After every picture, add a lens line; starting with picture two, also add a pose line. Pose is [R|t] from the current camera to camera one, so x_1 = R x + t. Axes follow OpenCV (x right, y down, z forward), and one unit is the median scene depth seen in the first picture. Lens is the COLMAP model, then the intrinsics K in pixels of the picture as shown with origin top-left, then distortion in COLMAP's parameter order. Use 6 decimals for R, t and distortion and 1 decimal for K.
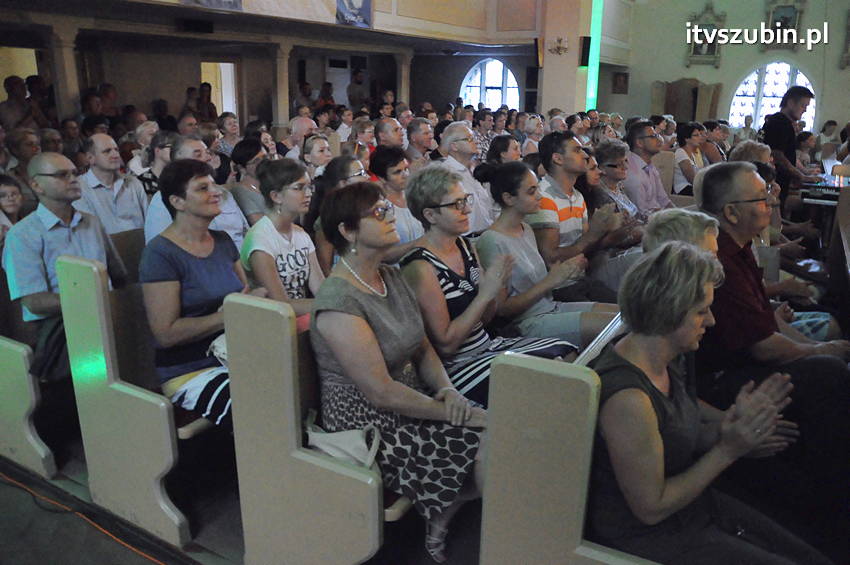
lens RADIAL K [[672.8, 0, 428.3], [0, 672.8, 282.6], [0, 0, 1]] dist [-0.154806, 0.142462]
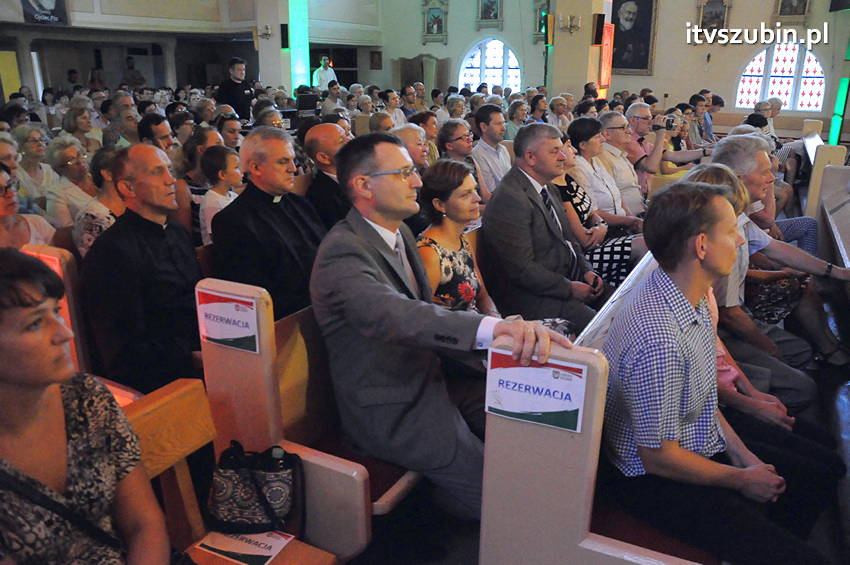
lens RADIAL K [[672.8, 0, 428.3], [0, 672.8, 282.6], [0, 0, 1]] dist [-0.154806, 0.142462]
pose [[0.999125, -0.022279, 0.035385, 0.571560], [0.021371, 0.999438, 0.025840, 0.103039], [-0.035941, -0.025061, 0.999040, -0.307929]]
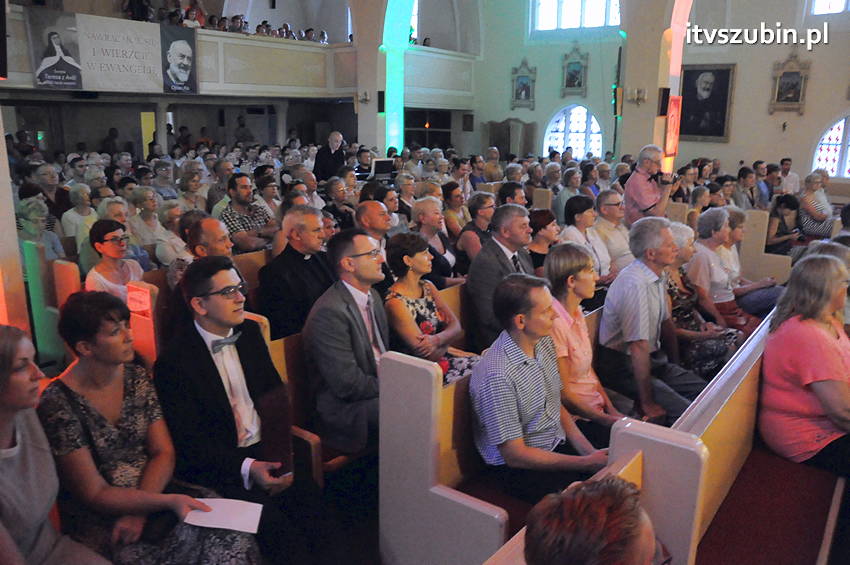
lens RADIAL K [[662.3, 0, 428.8], [0, 662.3, 286.3], [0, 0, 1]] dist [-0.156832, 0.128046]
pose [[0.992549, 0.027334, -0.118737, 0.640732], [-0.032467, 0.998610, -0.041509, 0.103326], [0.117437, 0.045055, 0.992058, -0.394604]]
